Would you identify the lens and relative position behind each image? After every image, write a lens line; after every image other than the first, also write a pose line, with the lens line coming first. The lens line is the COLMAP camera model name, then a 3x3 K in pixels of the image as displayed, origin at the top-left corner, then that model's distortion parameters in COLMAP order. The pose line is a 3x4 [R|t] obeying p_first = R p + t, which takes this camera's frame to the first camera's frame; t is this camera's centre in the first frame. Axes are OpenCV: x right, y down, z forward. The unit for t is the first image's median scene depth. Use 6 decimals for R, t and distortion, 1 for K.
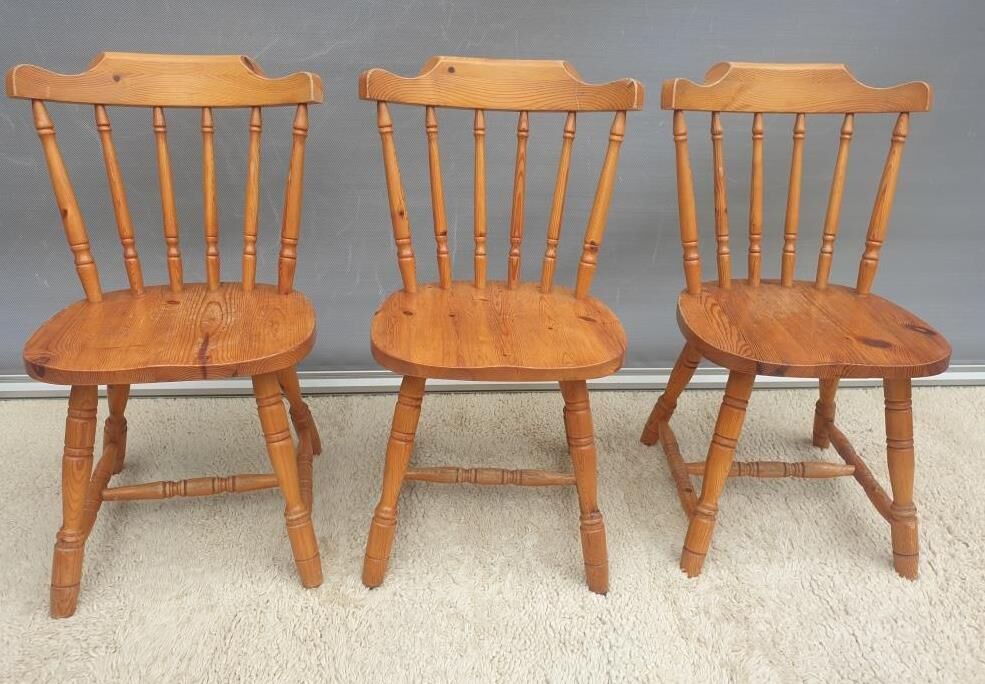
lens RADIAL K [[788.1, 0, 478.7], [0, 788.1, 338.9], [0, 0, 1]] dist [0.042752, -0.002522]
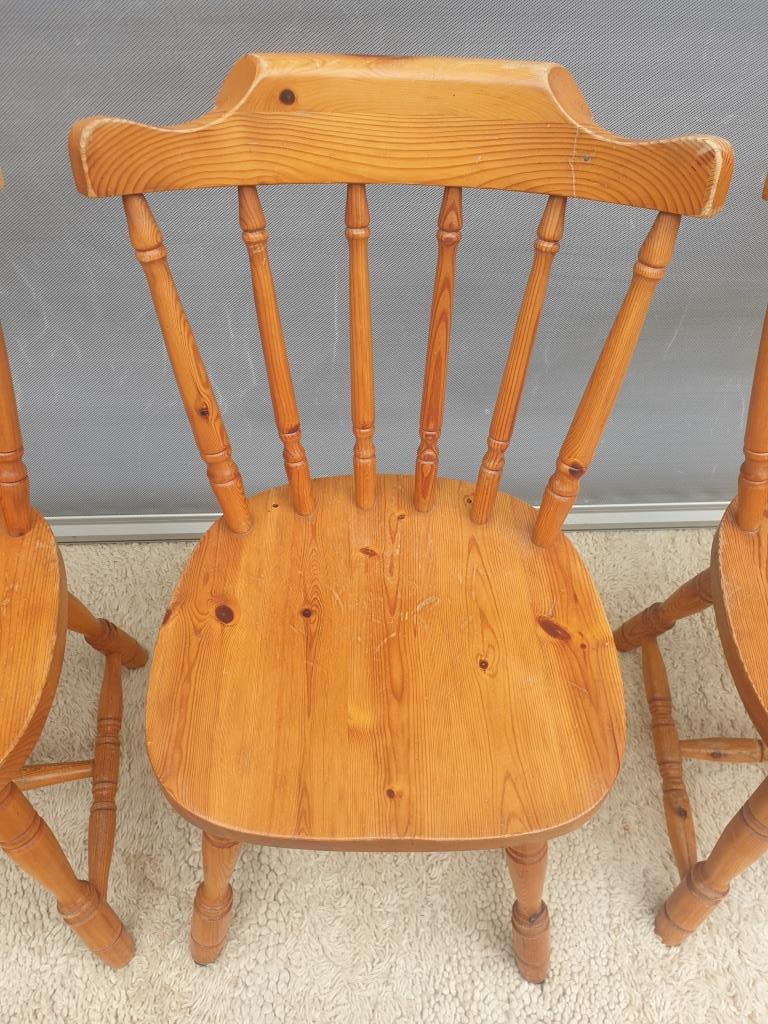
lens RADIAL K [[768.0, 0, 384.0], [0, 768.0, 512.0], [0, 0, 1]] dist [0.000880, 0.010143]
pose [[0.999212, 0.016847, -0.035928, 0.037935], [-0.000459, 0.910252, 0.414054, -0.313496], [0.039679, -0.413711, 0.909543, 0.535174]]
